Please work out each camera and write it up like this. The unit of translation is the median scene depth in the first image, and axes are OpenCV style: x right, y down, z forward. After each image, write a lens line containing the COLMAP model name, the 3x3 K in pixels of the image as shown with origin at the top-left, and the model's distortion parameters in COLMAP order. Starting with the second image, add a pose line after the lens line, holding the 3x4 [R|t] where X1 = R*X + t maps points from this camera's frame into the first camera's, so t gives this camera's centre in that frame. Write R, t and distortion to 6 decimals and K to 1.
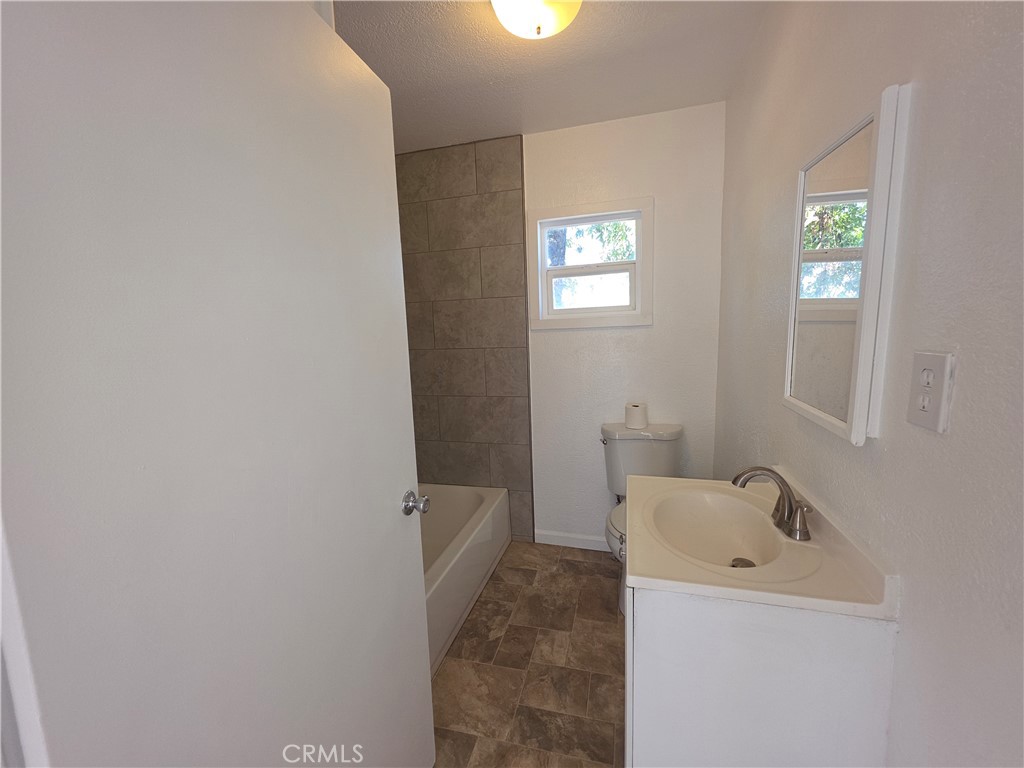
lens RADIAL K [[408.7, 0, 512.5], [0, 408.7, 382.5], [0, 0, 1]] dist [0.000263, 0.000424]
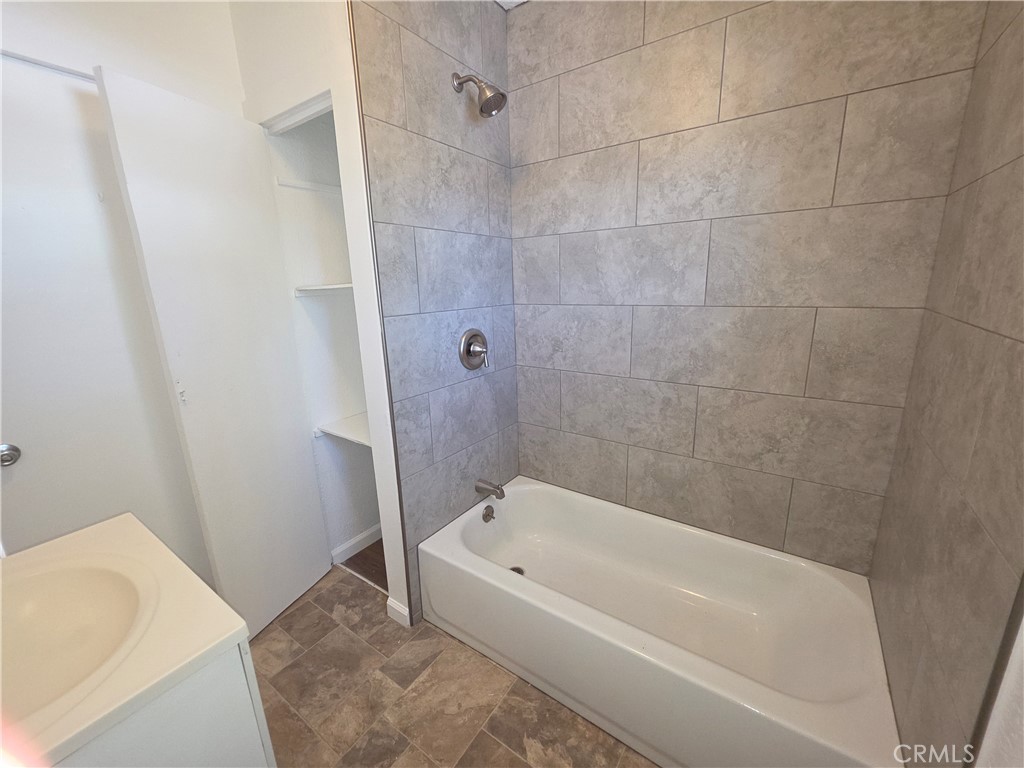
lens RADIAL K [[408.7, 0, 511.2], [0, 408.7, 382.1], [0, 0, 1]] dist [0.000263, 0.000424]
pose [[-0.319335, 0.276078, -0.906535, 0.315008], [-0.084391, 0.944536, 0.317378, -0.120093], [0.943877, 0.177853, -0.278325, 0.809610]]
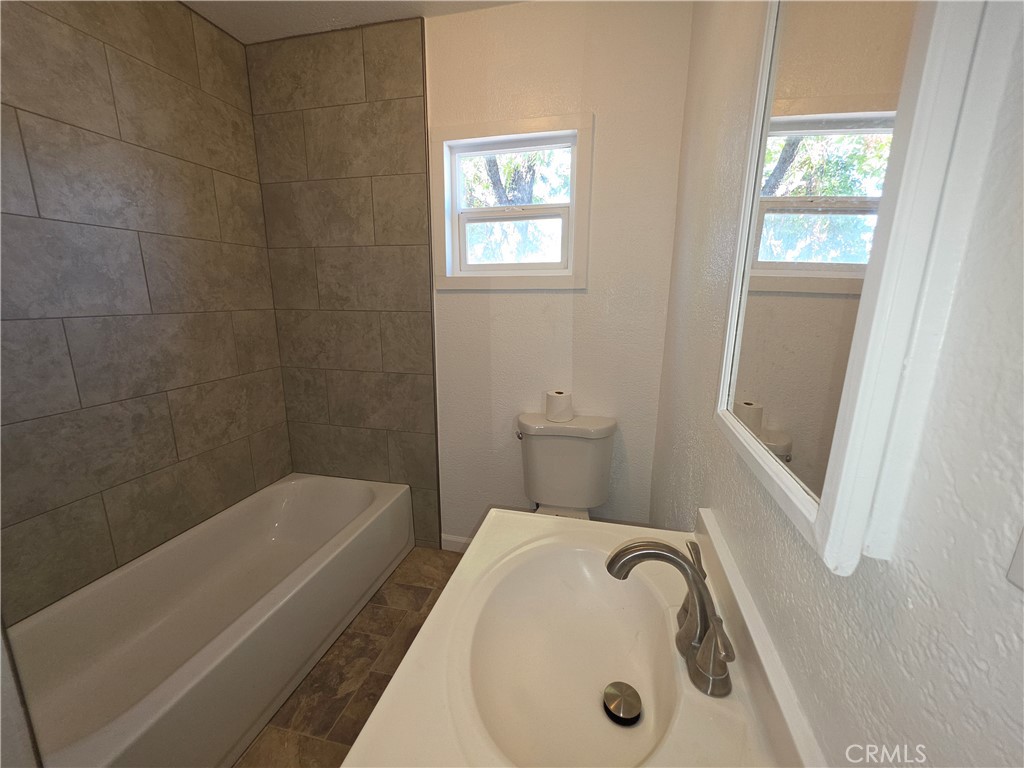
lens RADIAL K [[408.7, 0, 513.0], [0, 408.7, 381.4], [0, 0, 1]] dist [0.000263, 0.000424]
pose [[0.998414, 0.033924, 0.044923, 0.165493], [-0.037193, 0.996561, 0.074046, -0.018022], [-0.042256, -0.075600, 0.996242, 0.207711]]
